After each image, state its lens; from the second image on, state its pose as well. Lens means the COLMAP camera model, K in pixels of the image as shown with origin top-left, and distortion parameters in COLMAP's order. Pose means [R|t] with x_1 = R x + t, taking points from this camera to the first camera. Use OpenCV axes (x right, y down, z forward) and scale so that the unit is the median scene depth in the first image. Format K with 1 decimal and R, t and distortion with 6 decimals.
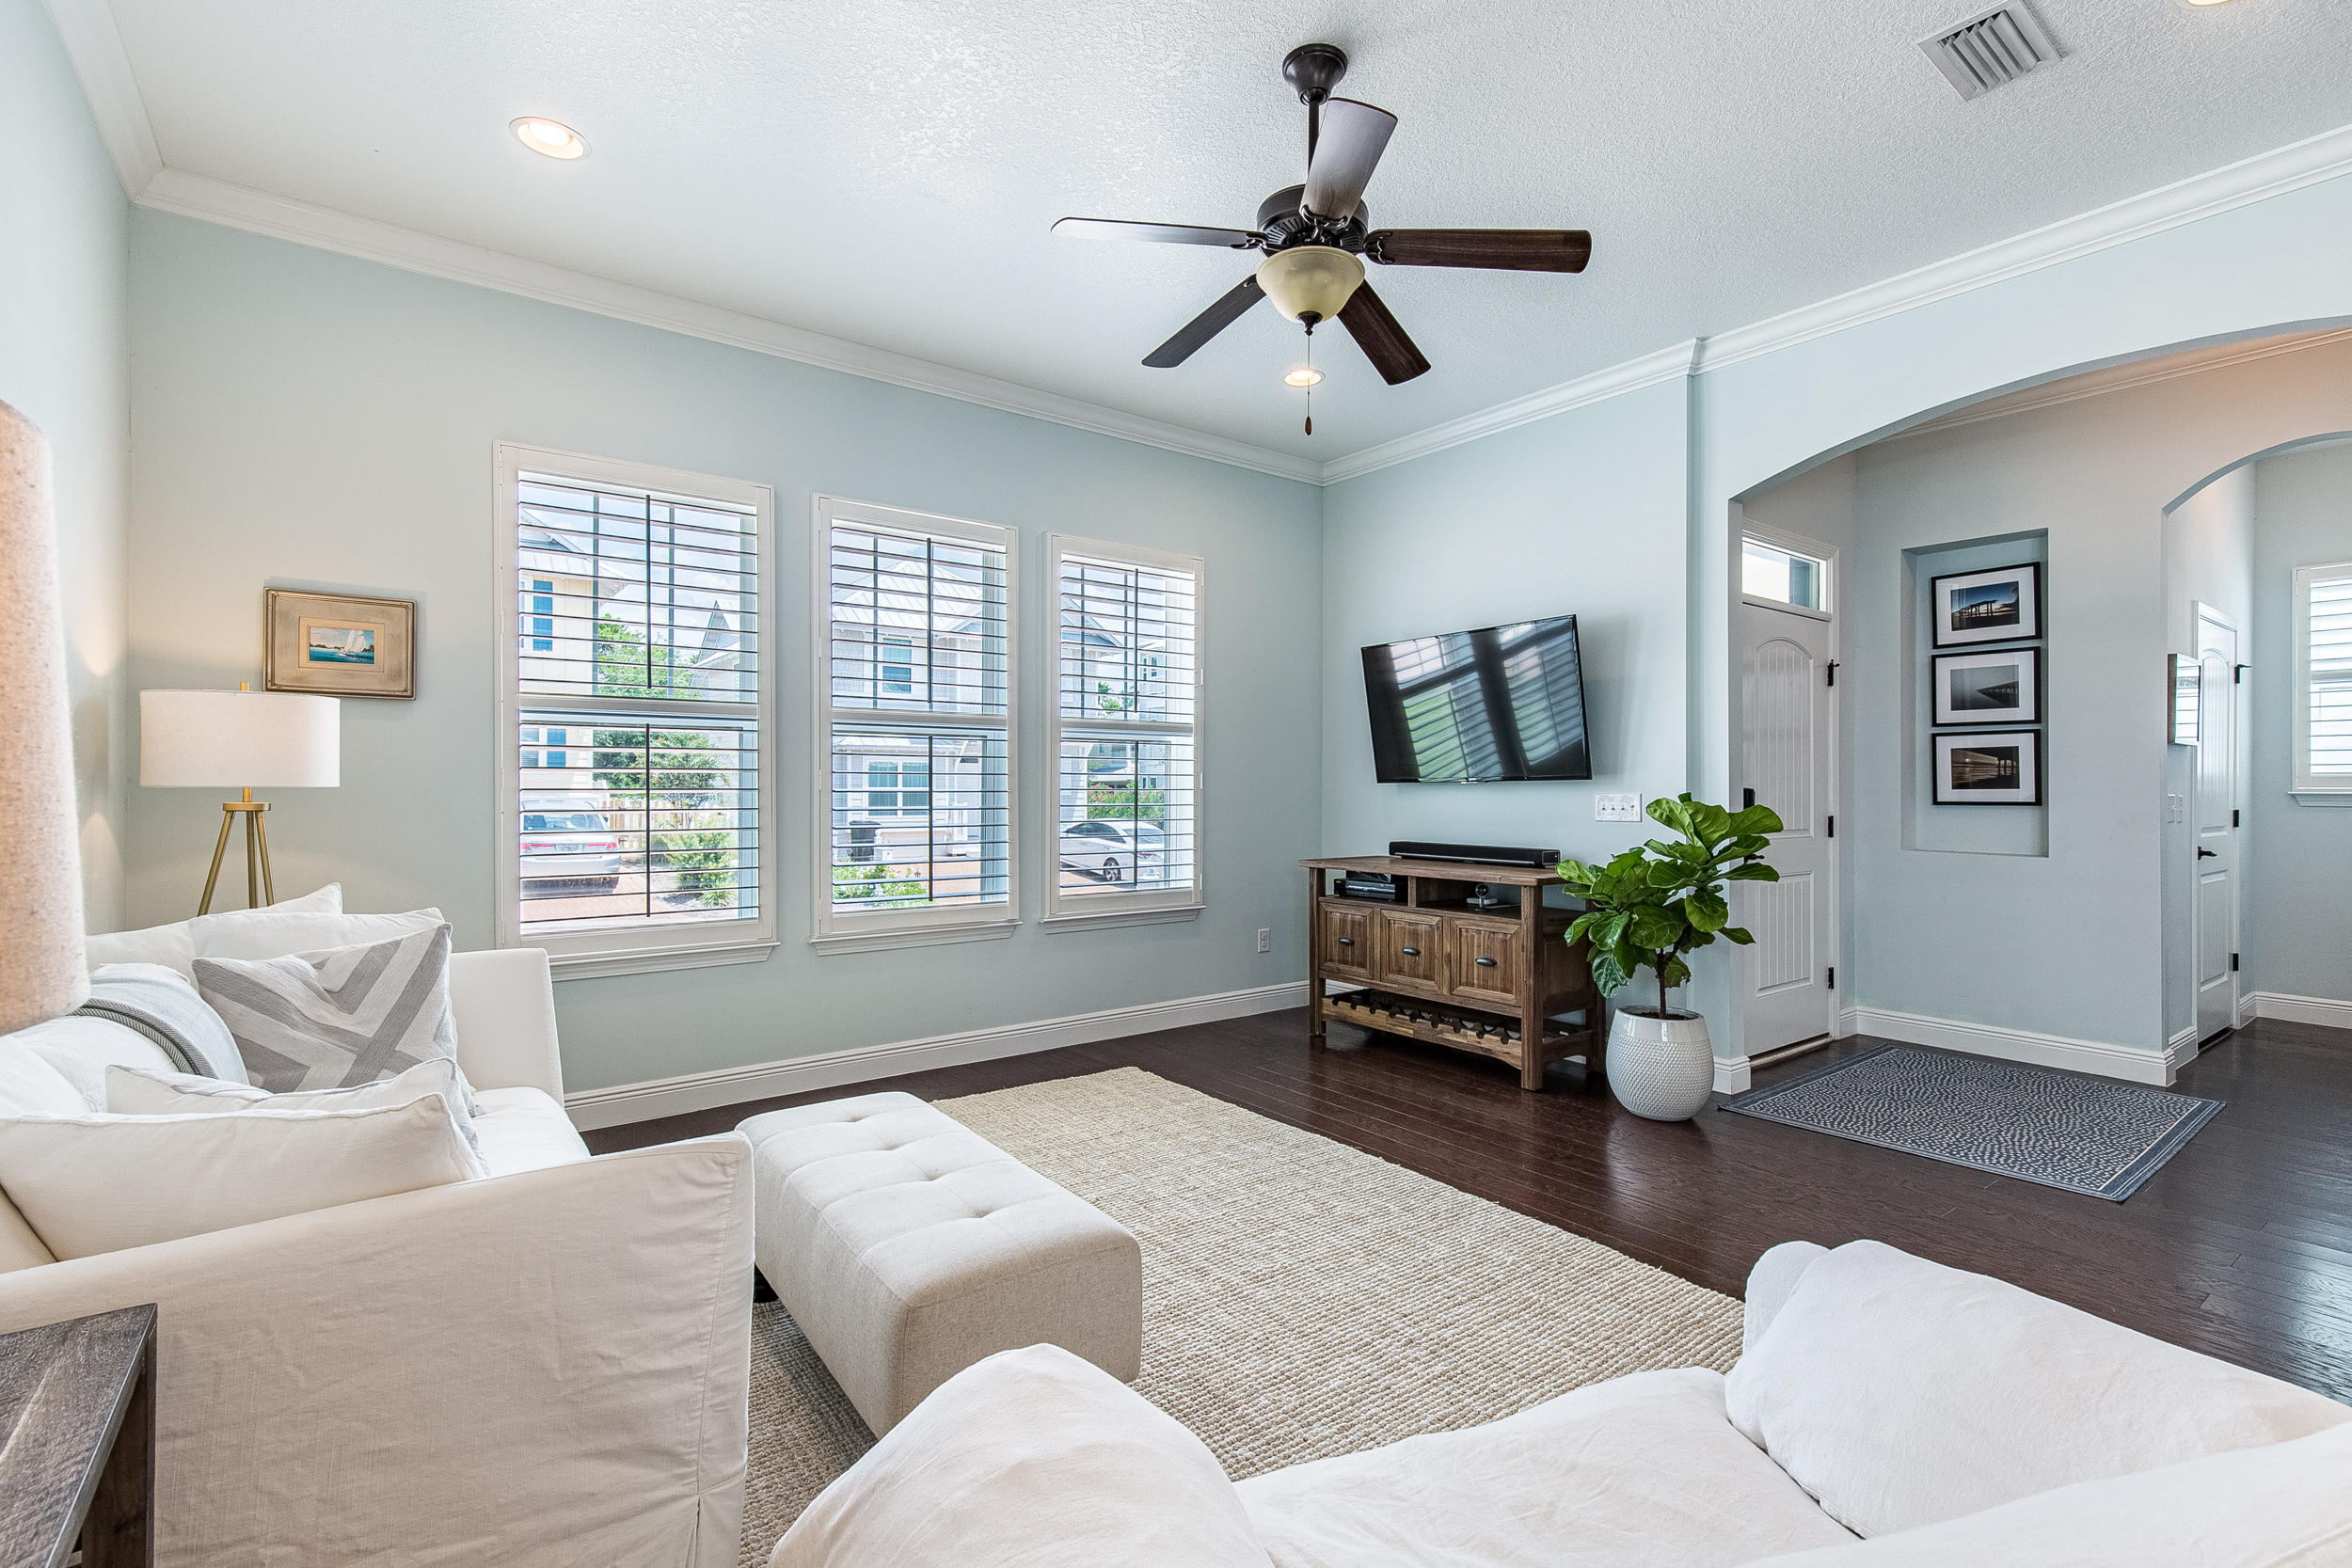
lens RADIAL K [[1080.9, 0, 1203.8], [0, 1080.9, 790.0], [0, 0, 1]] dist [0.001870, 0.000132]
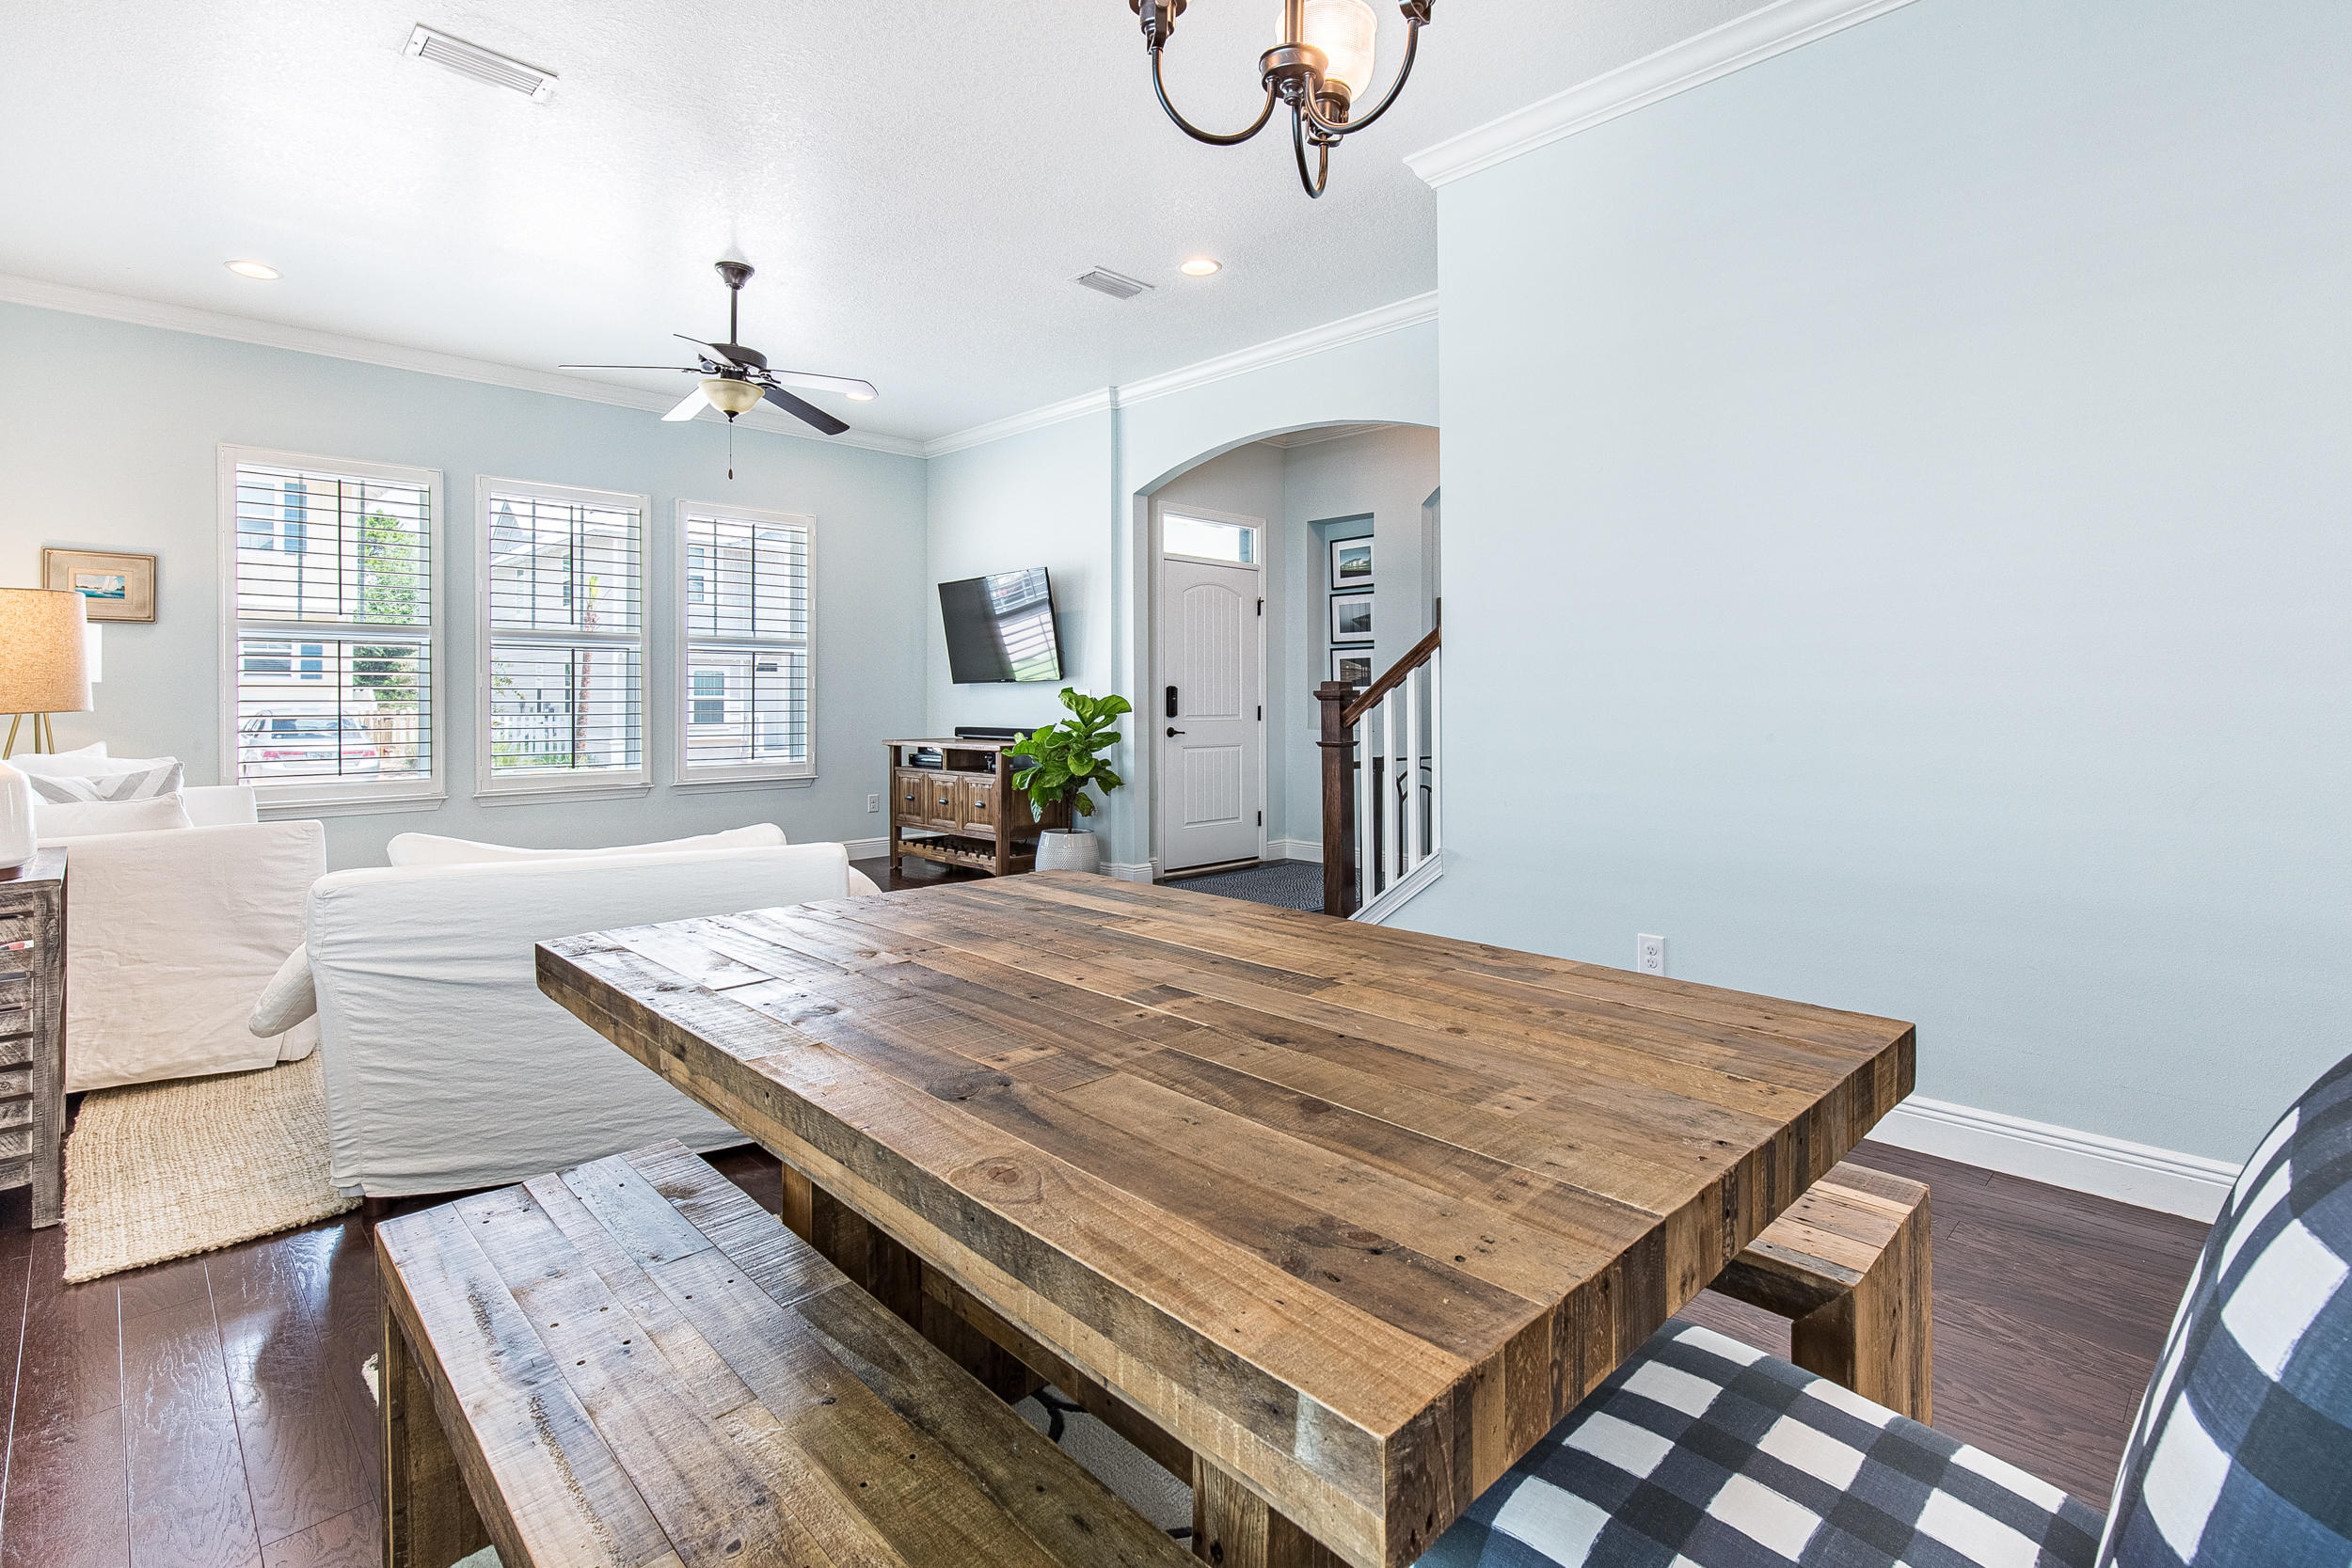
lens RADIAL K [[1074.4, 0, 1183.6], [0, 1074.4, 701.9], [0, 0, 1]] dist [-0.000458, 0.000467]
pose [[0.990590, -0.003962, 0.136804, 0.311751], [0.003747, 0.999991, 0.001833, 0.017334], [-0.136810, -0.001303, 0.990596, -0.438339]]
